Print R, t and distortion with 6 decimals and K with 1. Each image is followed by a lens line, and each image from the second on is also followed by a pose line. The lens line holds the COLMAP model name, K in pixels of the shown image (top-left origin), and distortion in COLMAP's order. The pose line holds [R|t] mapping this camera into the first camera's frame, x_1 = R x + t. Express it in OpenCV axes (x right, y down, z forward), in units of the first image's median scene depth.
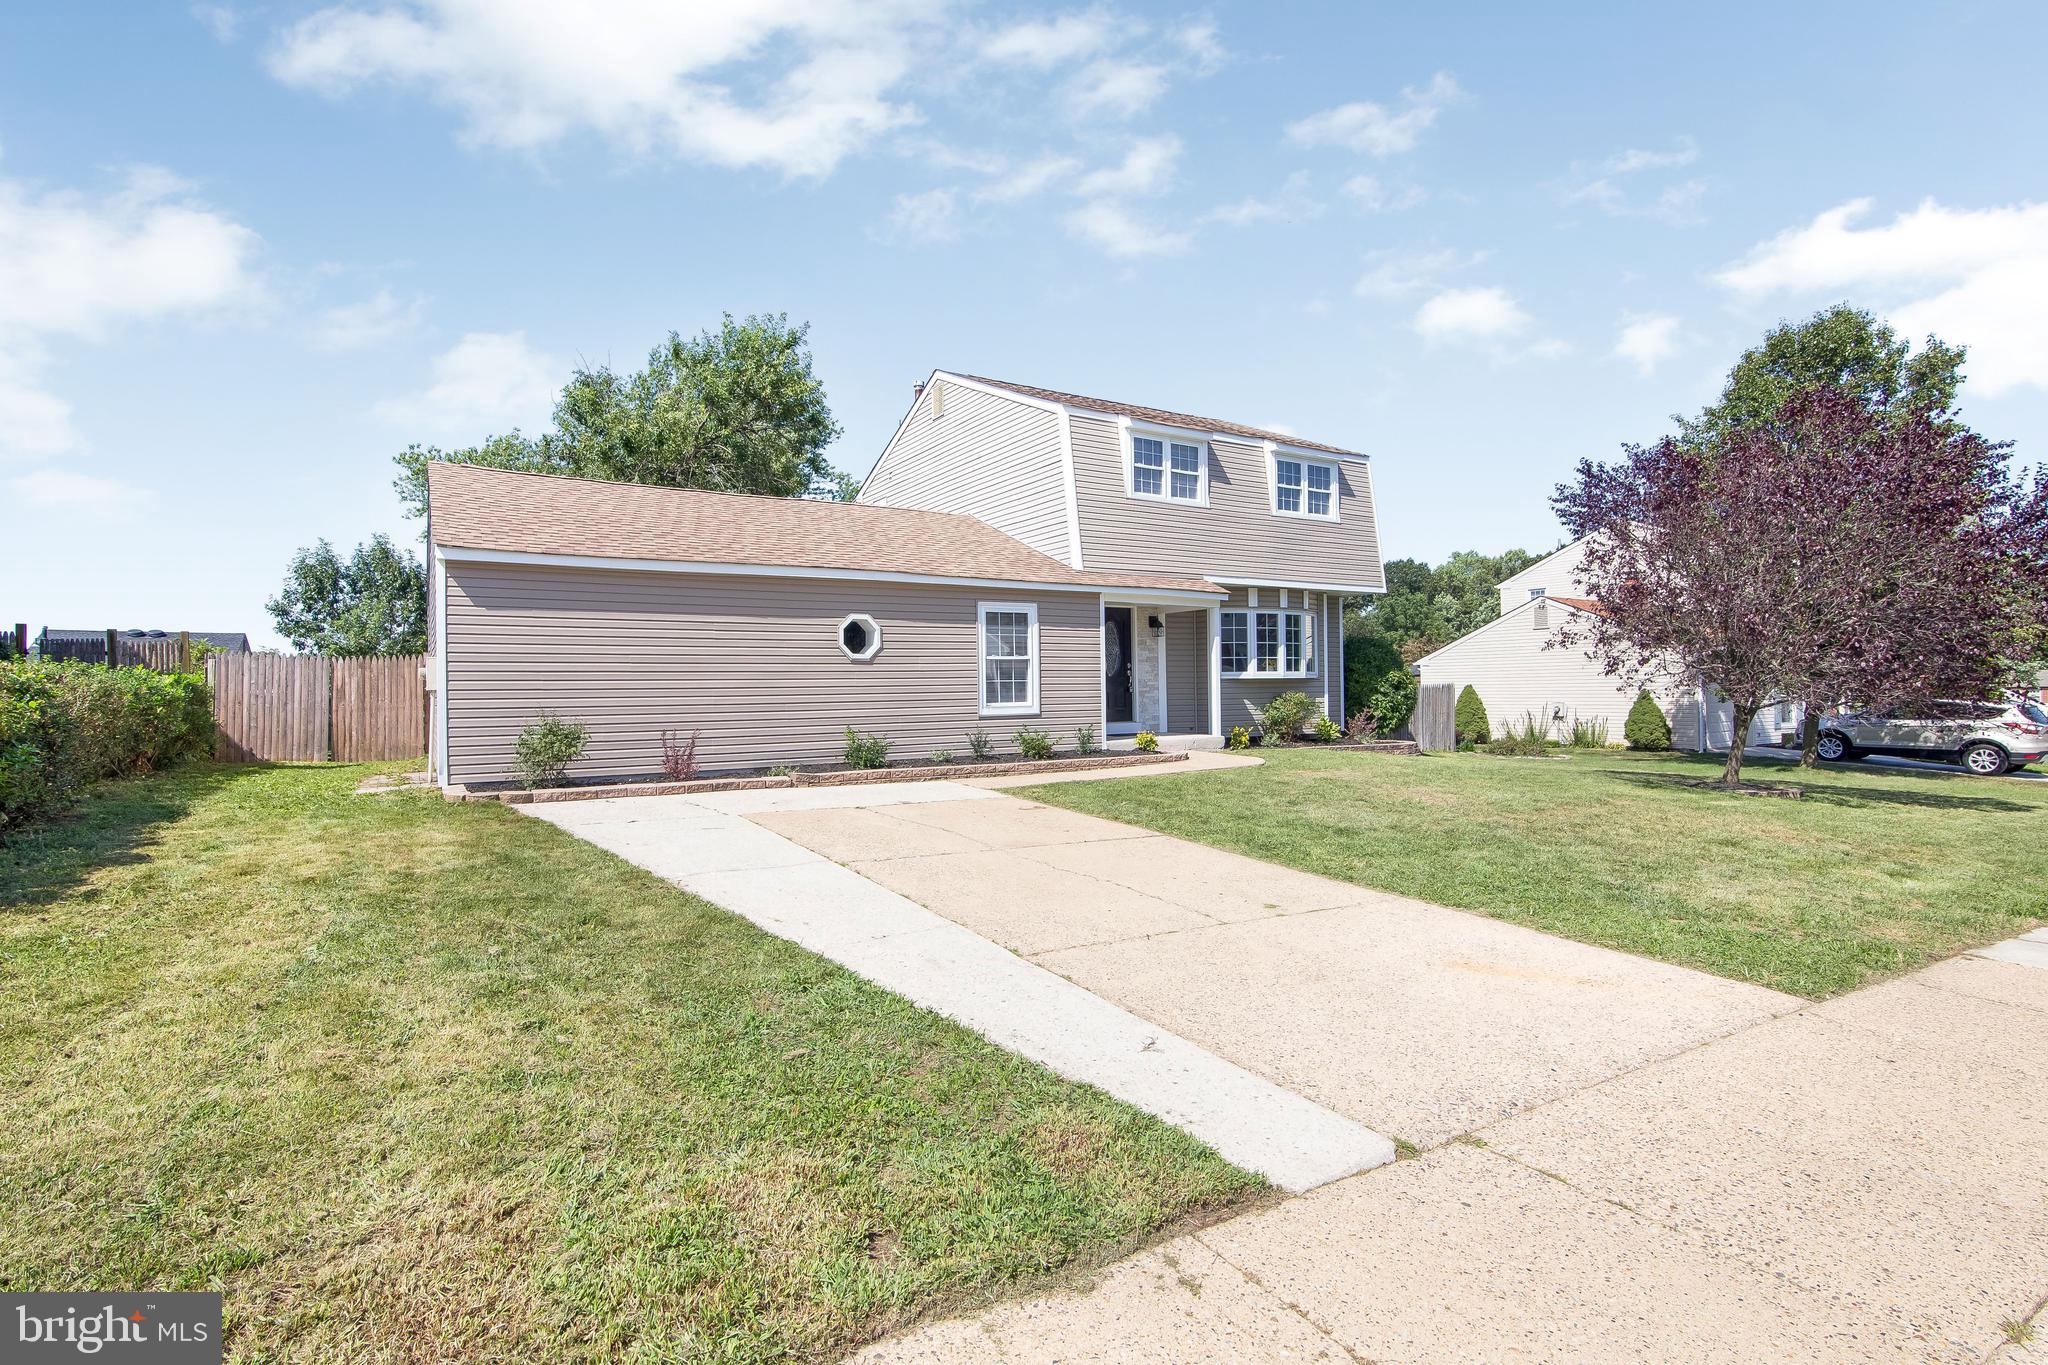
lens RADIAL K [[975.3, 0, 1022.4], [0, 975.3, 692.8], [0, 0, 1]] dist [0.001854, 0.000337]
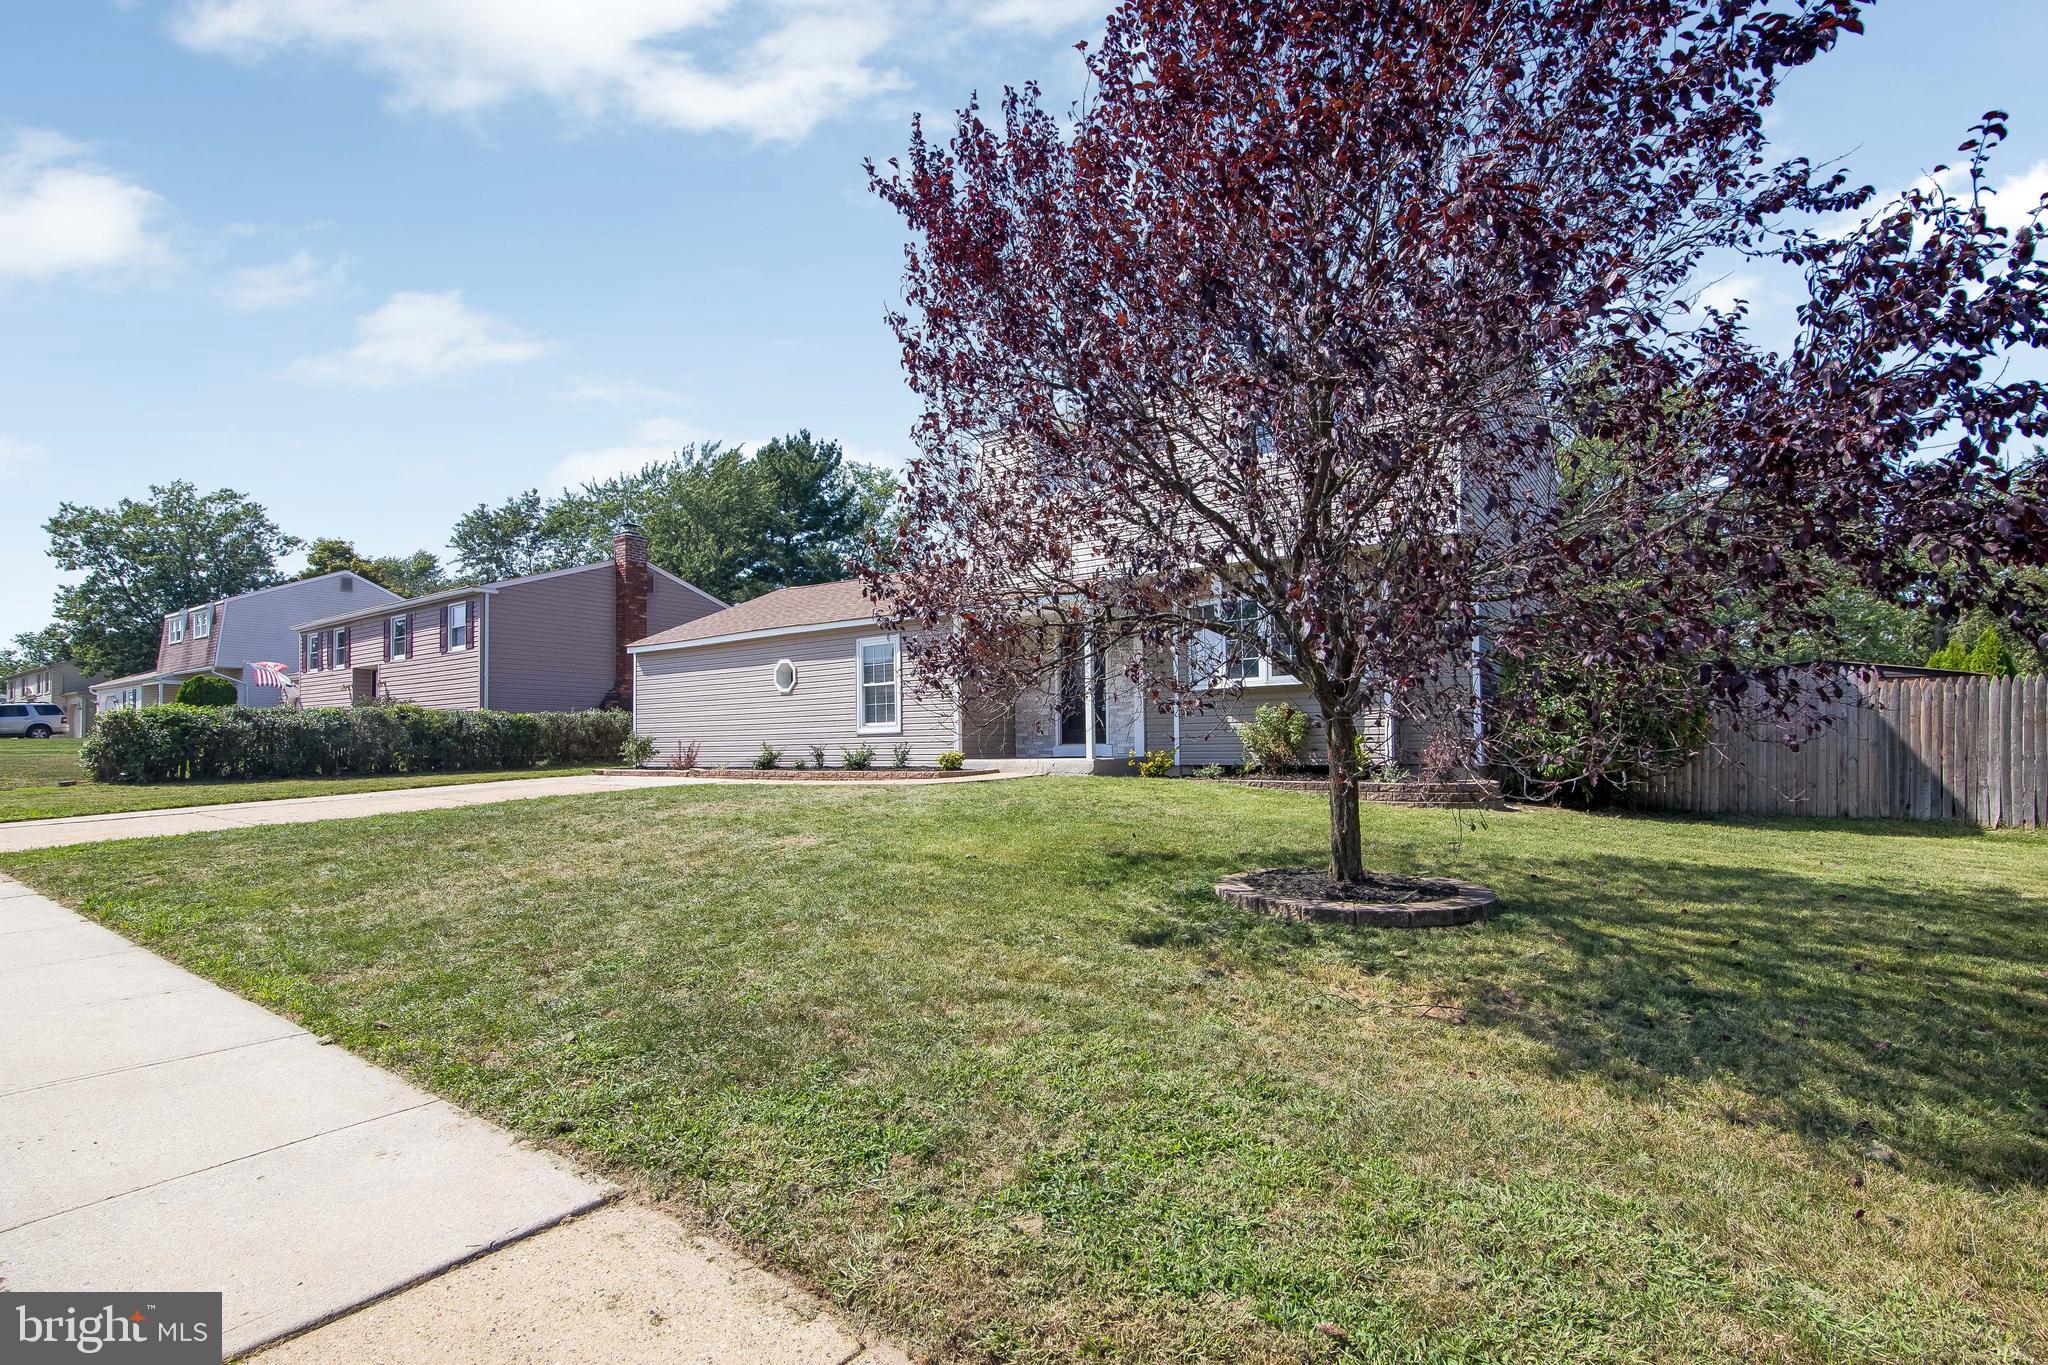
lens RADIAL K [[1010.8, 0, 1053.0], [0, 1010.8, 732.0], [0, 0, 1]] dist [0.003498, -0.000495]
pose [[0.344300, 0.007548, -0.938829, 0.921605], [0.017752, 0.999737, 0.014548, 0.006171], [0.938692, -0.021675, 0.344076, 0.601895]]
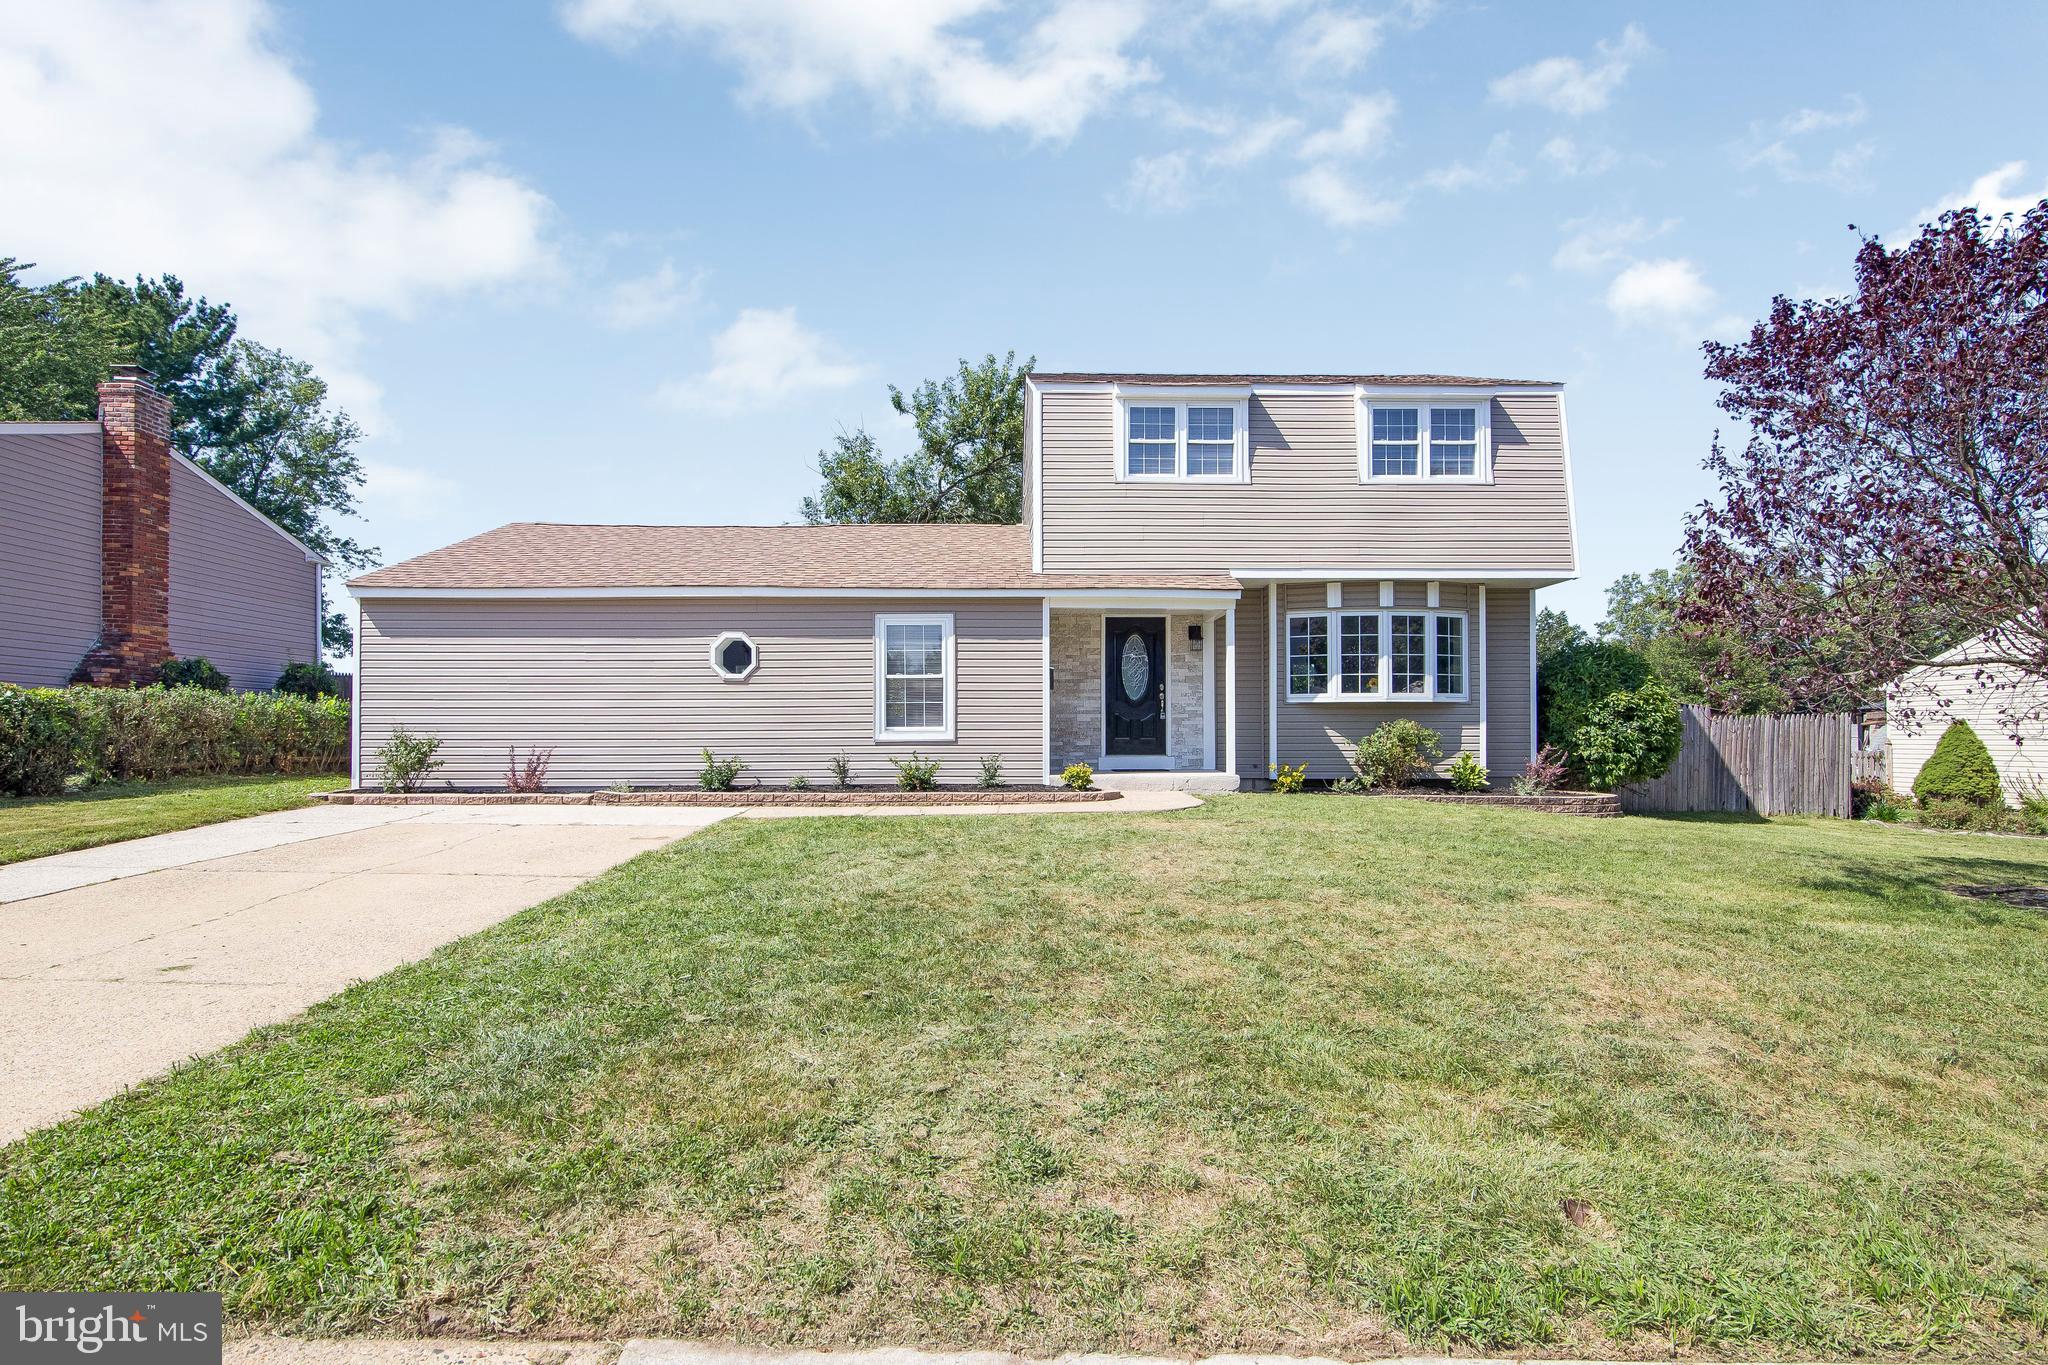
lens RADIAL K [[1010.8, 0, 1053.0], [0, 1010.8, 732.0], [0, 0, 1]] dist [0.003498, -0.000495]
pose [[0.865672, 0.009519, -0.500521, 0.450783], [-0.009878, 0.999949, 0.001931, 0.009298], [0.500514, 0.003272, 0.865722, 0.215762]]
